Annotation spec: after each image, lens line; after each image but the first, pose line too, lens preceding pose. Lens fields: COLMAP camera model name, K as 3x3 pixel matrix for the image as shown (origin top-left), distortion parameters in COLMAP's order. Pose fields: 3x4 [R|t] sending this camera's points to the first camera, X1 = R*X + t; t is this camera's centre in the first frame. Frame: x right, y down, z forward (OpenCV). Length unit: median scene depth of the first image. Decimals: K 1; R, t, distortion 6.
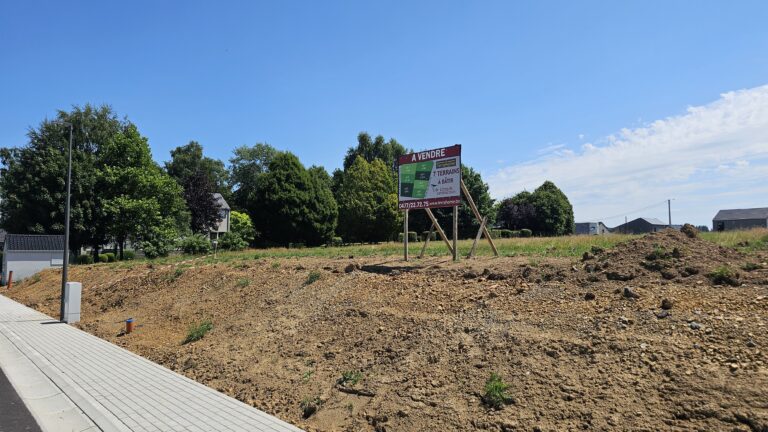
lens RADIAL K [[508.4, 0, 384.0], [0, 508.4, 216.0], [0, 0, 1]] dist [0.059584, -0.074364]
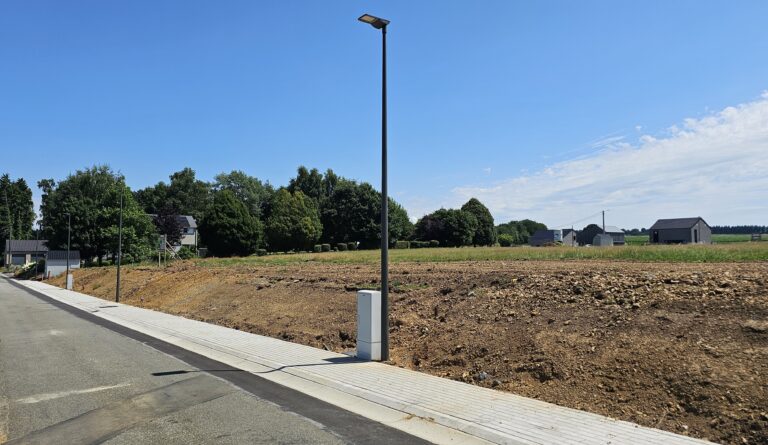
lens RADIAL K [[544.5, 0, 368.5], [0, 544.5, 222.5], [0, 0, 1]] dist [-0.004923, -0.001296]
pose [[0.994990, -0.006109, -0.099792, 0.334842], [0.007129, 0.999926, 0.009872, -0.043079], [0.099725, -0.010534, 0.994959, -0.452868]]
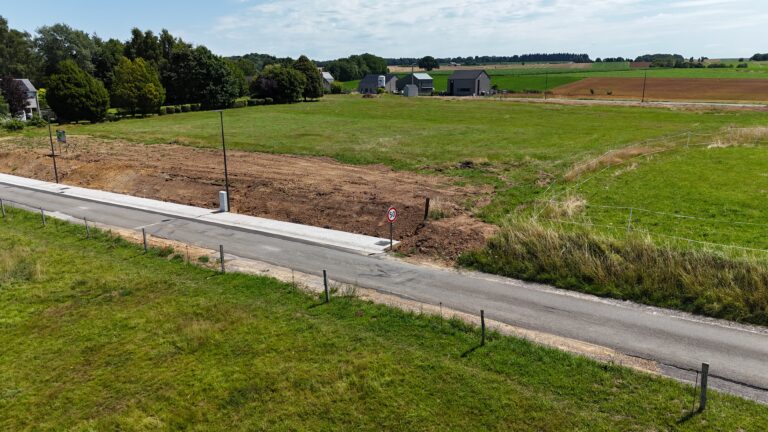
lens RADIAL K [[554.3, 0, 397.9], [0, 554.3, 227.1], [0, 0, 1]] dist [0.073375, -0.087179]
pose [[0.975742, -0.063703, 0.209448, 0.374837], [-0.006345, 0.948096, 0.317920, -0.179941], [-0.218830, -0.311537, 0.924694, -0.903199]]
